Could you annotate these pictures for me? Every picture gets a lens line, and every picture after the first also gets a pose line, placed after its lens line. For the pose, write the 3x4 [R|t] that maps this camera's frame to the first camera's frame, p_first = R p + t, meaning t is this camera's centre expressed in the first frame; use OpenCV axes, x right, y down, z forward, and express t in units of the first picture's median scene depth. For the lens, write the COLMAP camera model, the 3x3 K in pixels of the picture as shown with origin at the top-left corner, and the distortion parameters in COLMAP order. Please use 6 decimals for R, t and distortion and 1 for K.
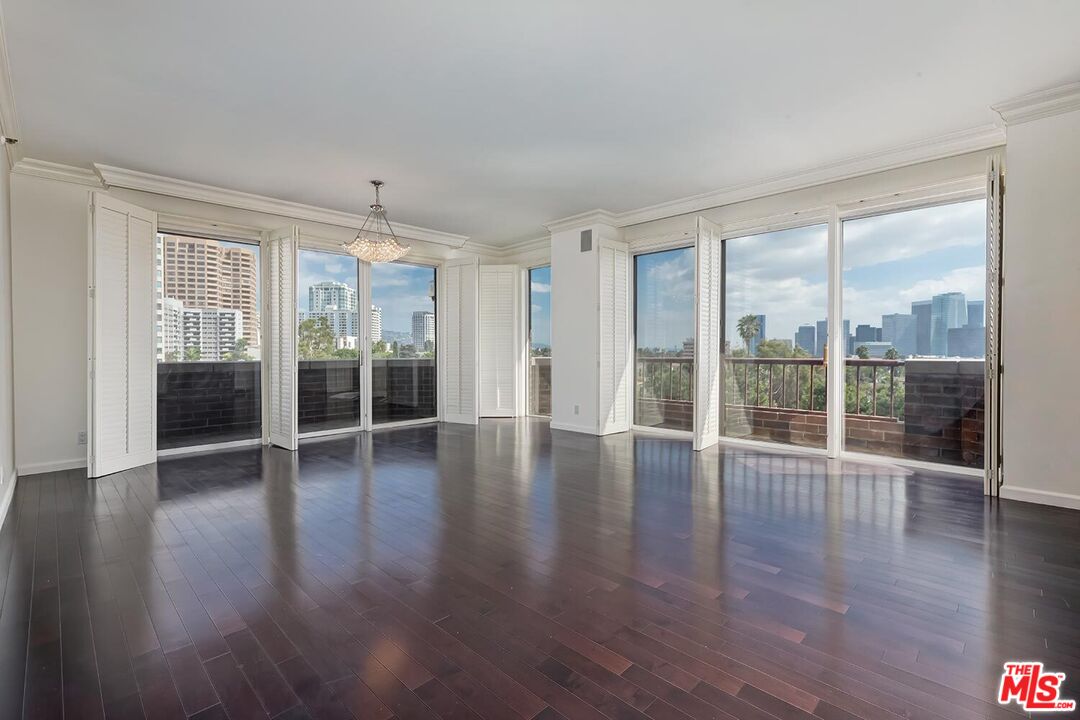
lens RADIAL K [[488.3, 0, 546.5], [0, 488.3, 352.9], [0, 0, 1]] dist [0.001954, 0.000248]
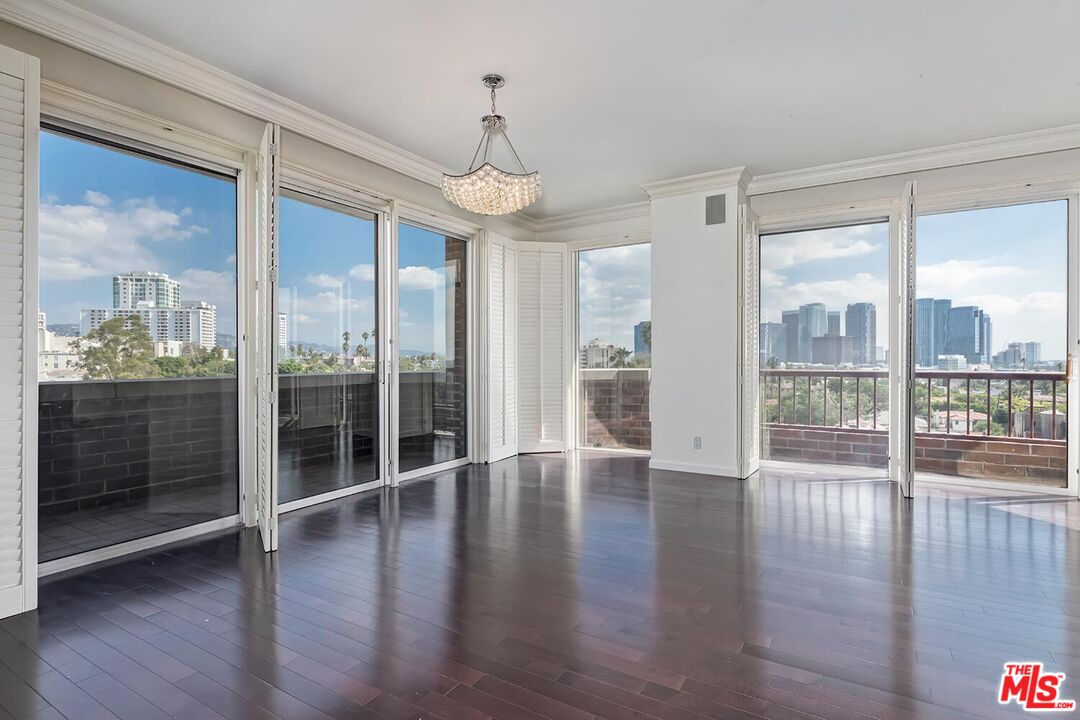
lens RADIAL K [[536.9, 0, 540.0], [0, 536.9, 360.0], [0, 0, 1]] dist [-0.000758, 0.000661]
pose [[0.974148, -0.001137, 0.225909, -0.171247], [0.001513, 0.999998, -0.001490, -0.002728], [-0.225907, 0.001793, 0.974147, 0.137214]]
